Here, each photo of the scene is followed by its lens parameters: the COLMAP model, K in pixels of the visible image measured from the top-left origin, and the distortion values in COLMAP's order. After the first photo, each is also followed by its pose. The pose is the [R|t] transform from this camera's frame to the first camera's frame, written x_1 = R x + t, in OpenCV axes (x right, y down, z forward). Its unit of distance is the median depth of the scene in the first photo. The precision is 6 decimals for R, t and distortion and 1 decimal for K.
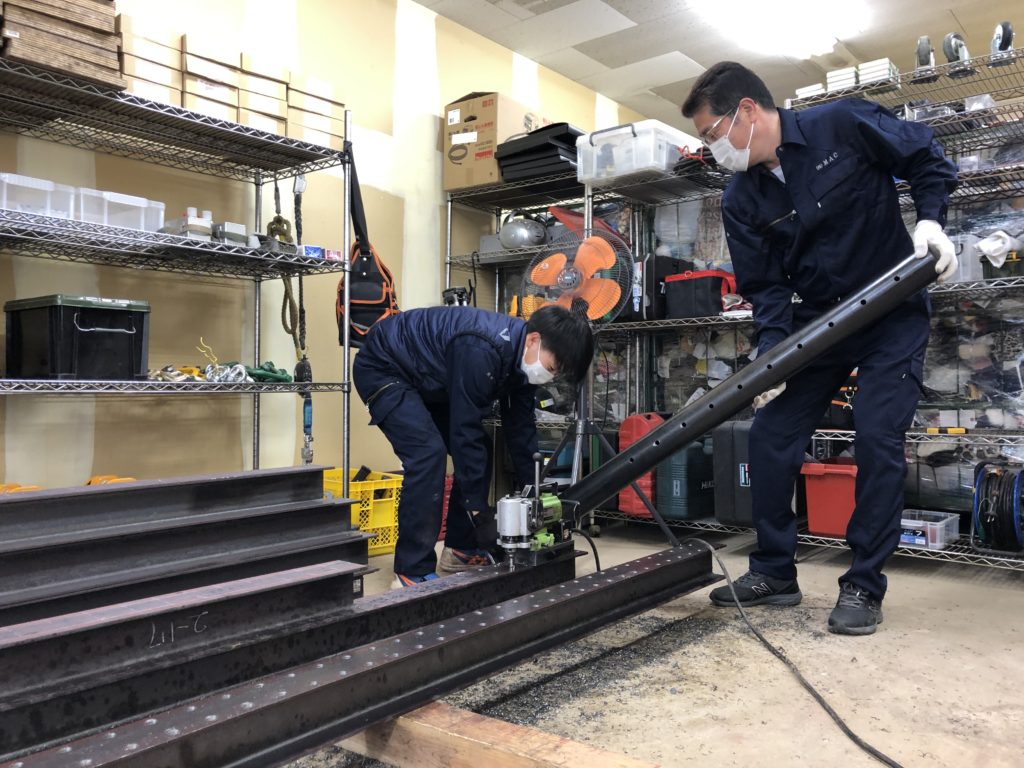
lens RADIAL K [[840.0, 0, 512.0], [0, 840.0, 384.0], [0, 0, 1]] dist [0.075207, -0.093799]
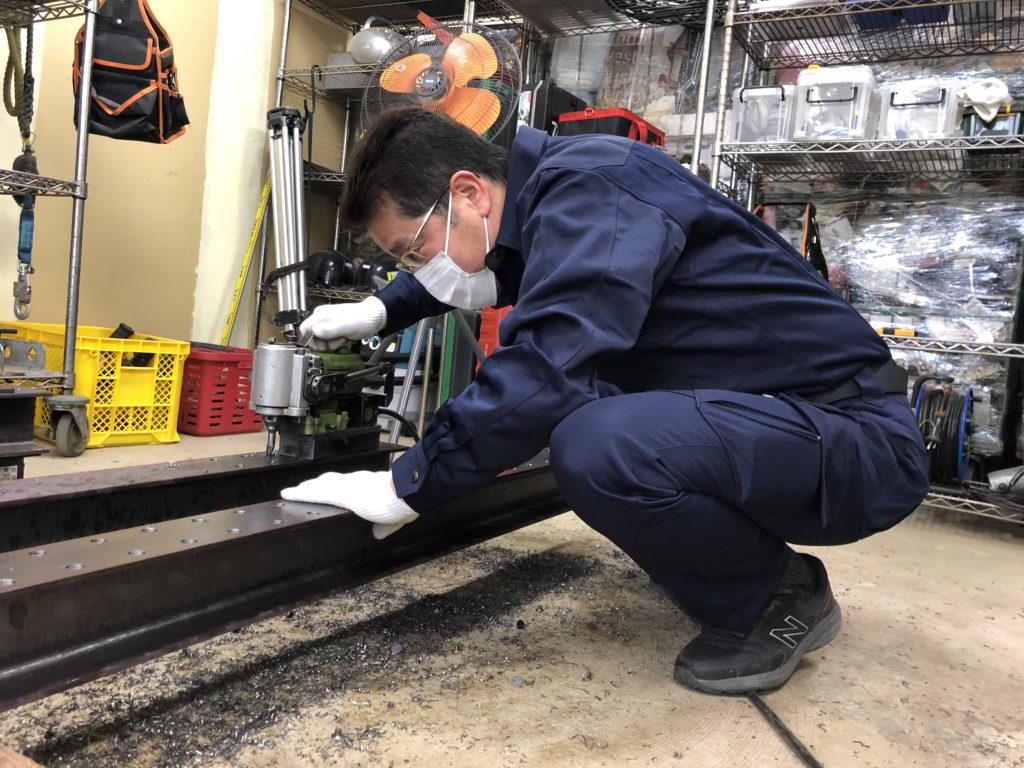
lens RADIAL K [[811.9, 0, 538.6], [0, 811.9, 384.2], [0, 0, 1]] dist [0.036202, 0.003253]
pose [[0.978577, 0.085386, 0.187342, 0.073279], [-0.099766, 0.992636, 0.068707, 0.109144], [-0.180095, -0.085925, 0.979889, 0.413578]]
